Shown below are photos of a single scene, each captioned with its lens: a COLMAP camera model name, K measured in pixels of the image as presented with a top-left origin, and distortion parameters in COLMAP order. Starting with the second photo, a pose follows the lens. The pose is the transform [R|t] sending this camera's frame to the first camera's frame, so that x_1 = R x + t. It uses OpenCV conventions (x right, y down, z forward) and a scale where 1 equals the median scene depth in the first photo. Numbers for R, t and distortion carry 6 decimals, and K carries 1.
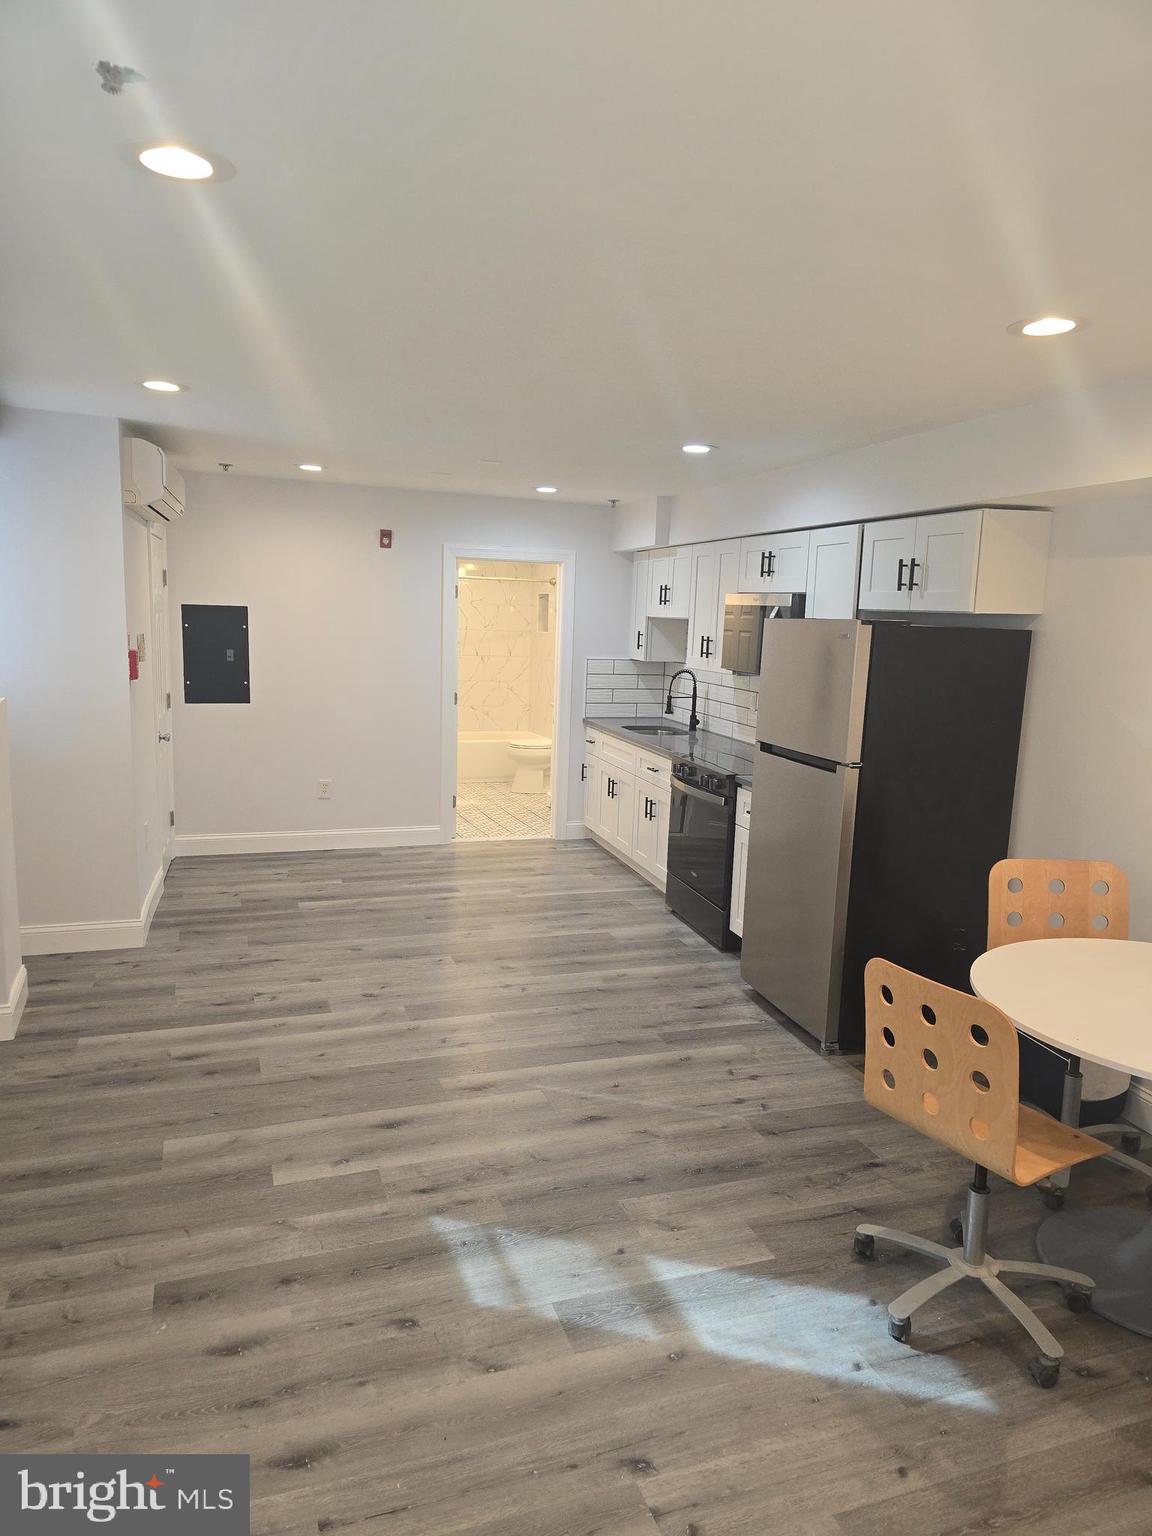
lens RADIAL K [[1029.2, 0, 582.4], [0, 1029.2, 761.2], [0, 0, 1]] dist [0.064999, -0.055964]
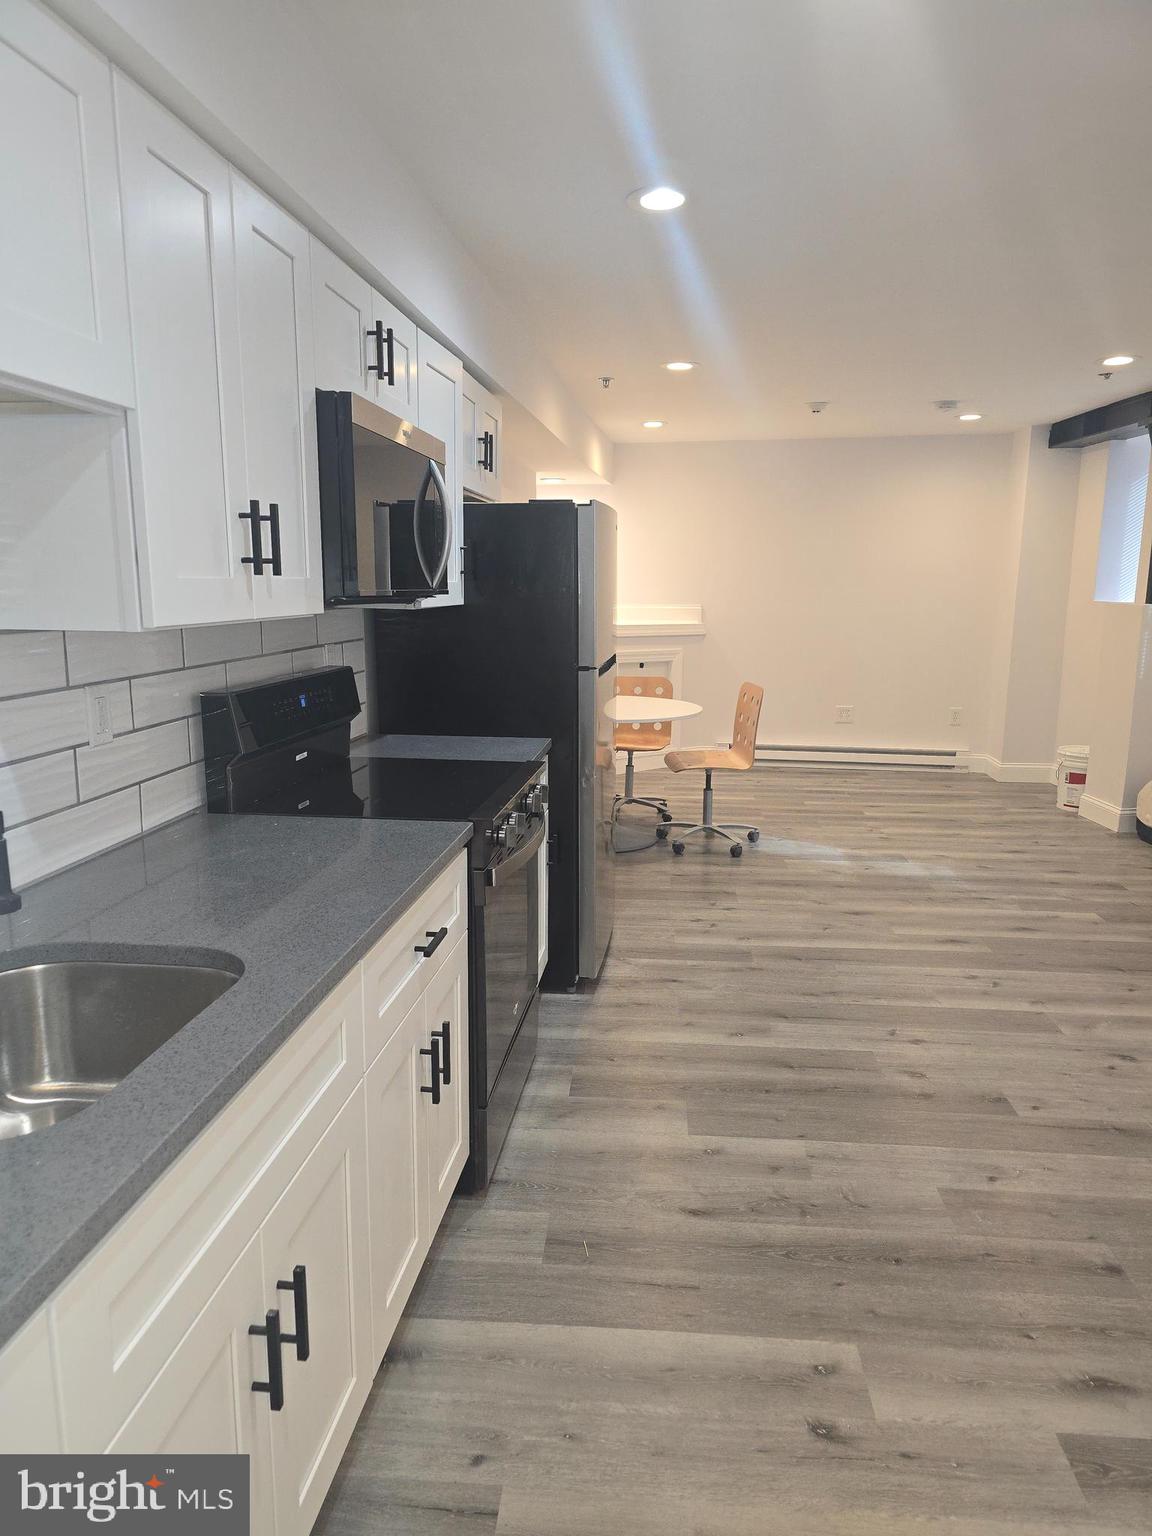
lens RADIAL K [[1029.2, 0, 569.2], [0, 1029.2, 764.9], [0, 0, 1]] dist [0.064999, -0.055964]
pose [[-0.909163, -0.115241, 0.400179, -0.140481], [0.021643, 0.946574, 0.321760, -0.224754], [-0.415879, 0.301193, -0.858095, 1.935708]]
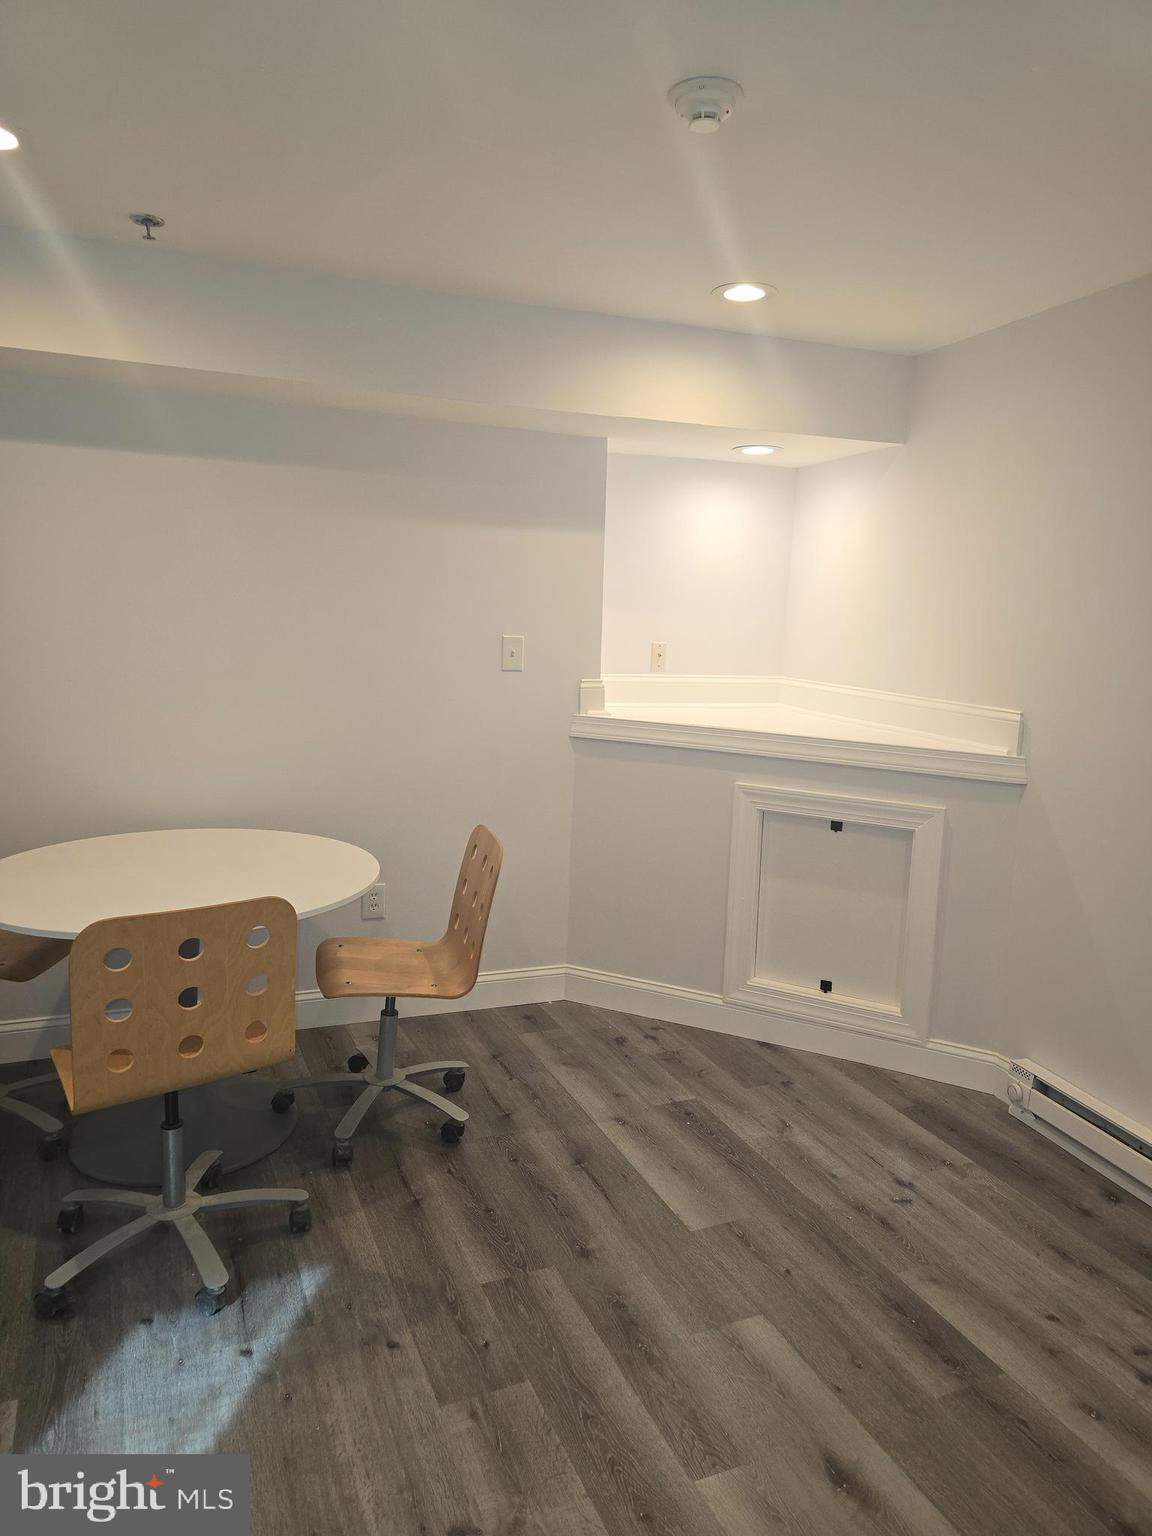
lens RADIAL K [[1029.2, 0, 574.2], [0, 1029.2, 757.3], [0, 0, 1]] dist [0.064999, -0.055964]
pose [[-0.063717, -0.179699, 0.981656, -0.316841], [0.107817, 0.976658, 0.185782, -0.026164], [-0.992127, 0.117676, -0.042856, 0.423215]]
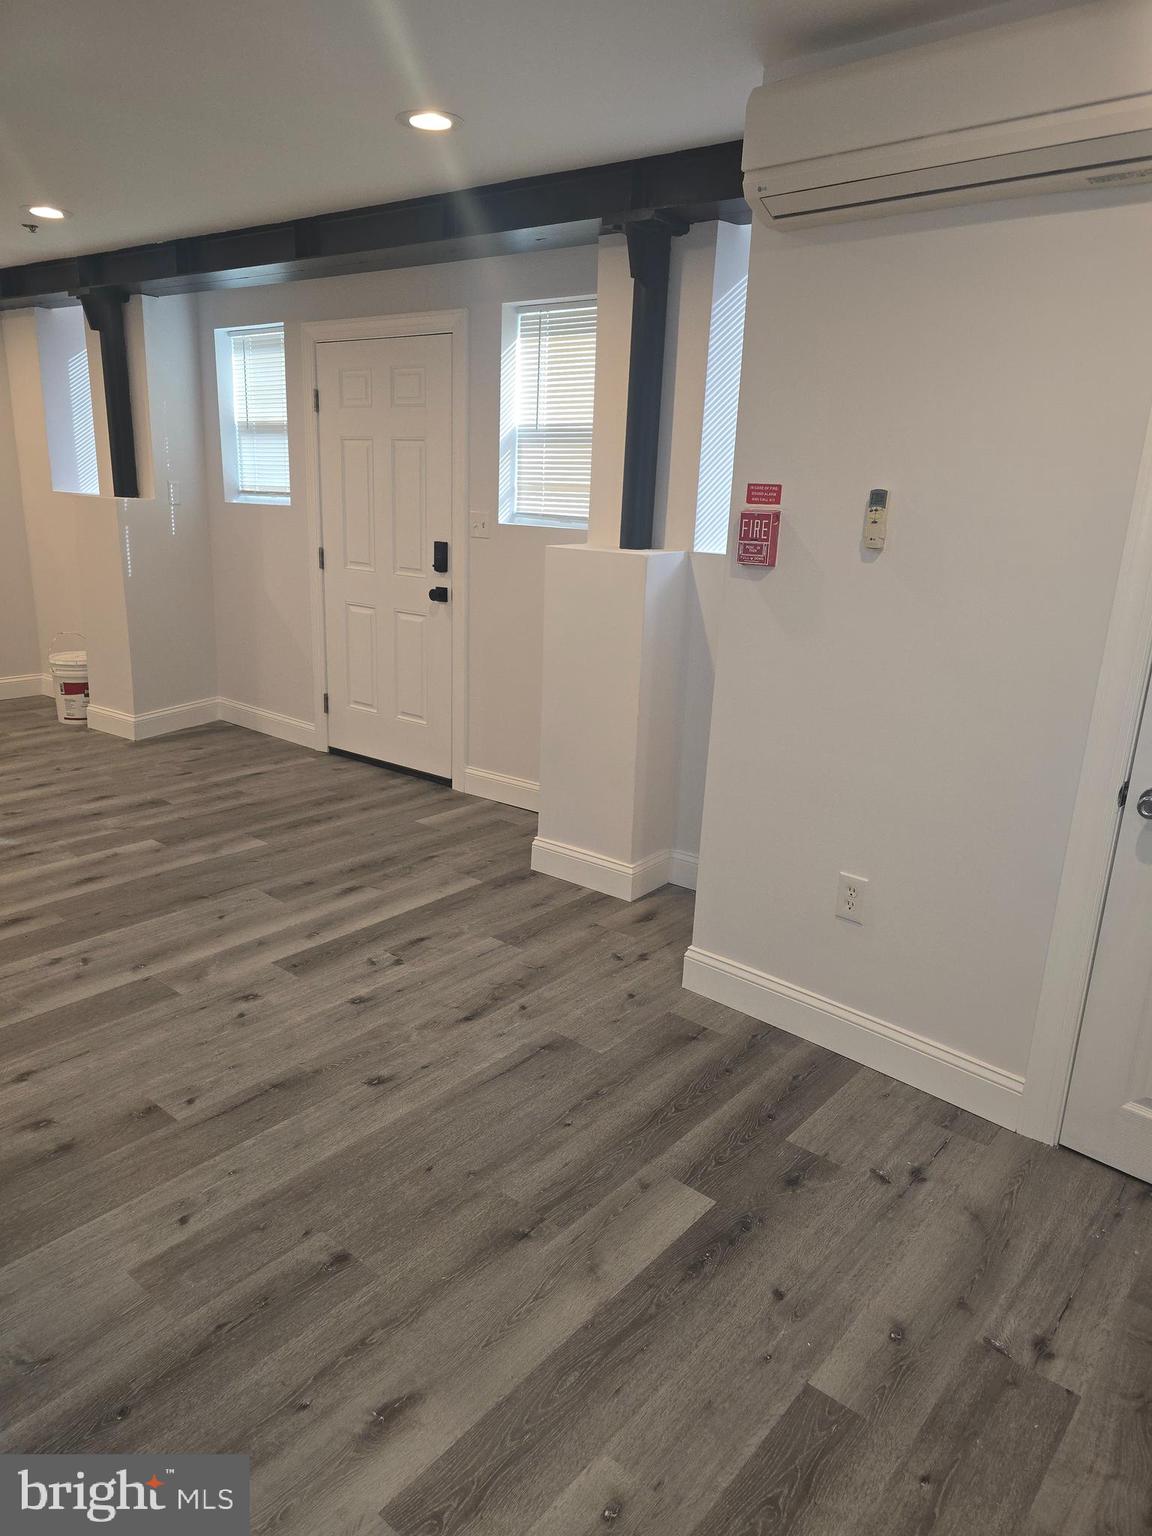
lens RADIAL K [[1029.2, 0, 562.0], [0, 1029.2, 770.2], [0, 0, 1]] dist [0.064999, -0.055964]
pose [[-0.867151, 0.068106, -0.493367, -0.068941], [-0.138835, 0.918284, 0.370782, -0.211098], [0.478304, 0.390020, -0.786835, 1.779725]]
